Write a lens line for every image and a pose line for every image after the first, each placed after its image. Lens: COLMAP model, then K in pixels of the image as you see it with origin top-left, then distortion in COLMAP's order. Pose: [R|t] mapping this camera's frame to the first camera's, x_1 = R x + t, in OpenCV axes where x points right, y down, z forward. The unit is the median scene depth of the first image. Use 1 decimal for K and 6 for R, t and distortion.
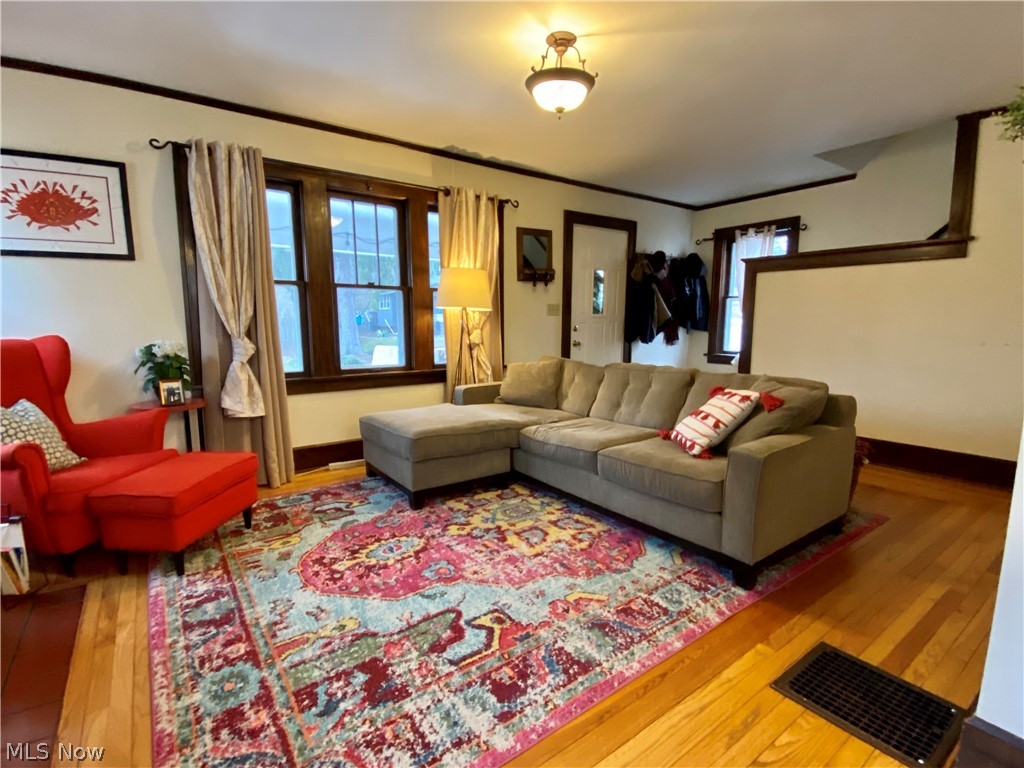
lens RADIAL K [[505.1, 0, 512.0], [0, 505.1, 384.0], [0, 0, 1]] dist [0.000269, -0.000688]
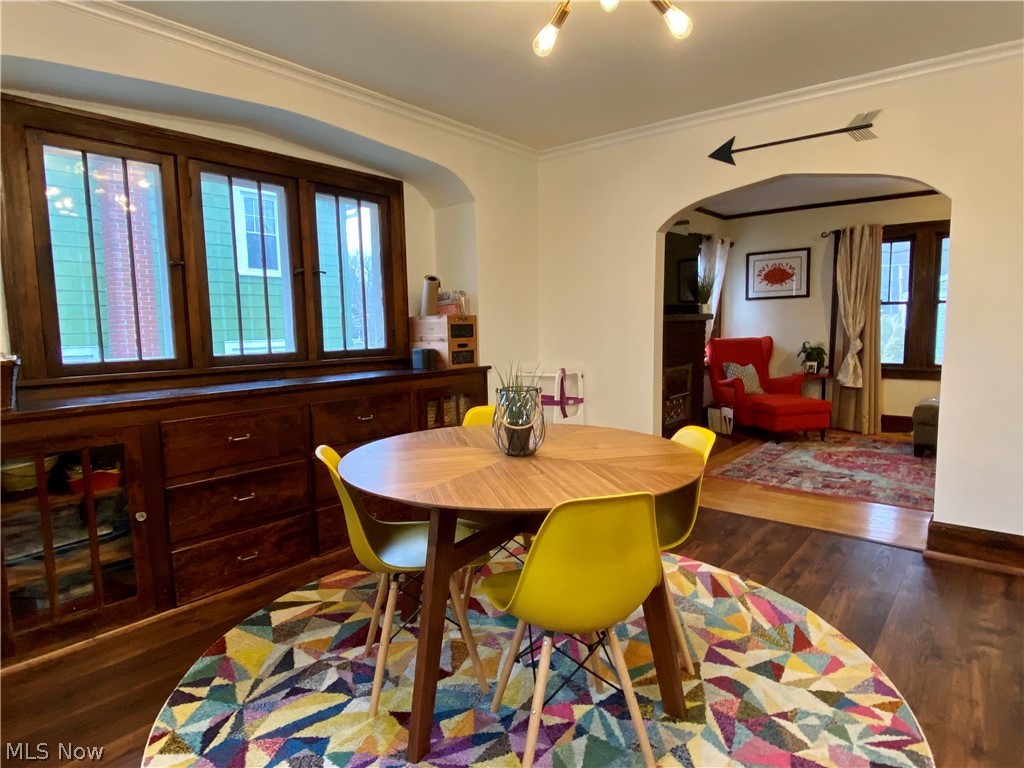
lens RADIAL K [[629.4, 0, 512.0], [0, 629.4, 384.0], [0, 0, 1]] dist [-0.000807, -0.001233]
pose [[0.274187, 0.106699, -0.955739, 1.384873], [-0.109176, 0.990854, 0.079299, 0.015914], [0.955459, 0.082601, 0.283328, -0.789505]]
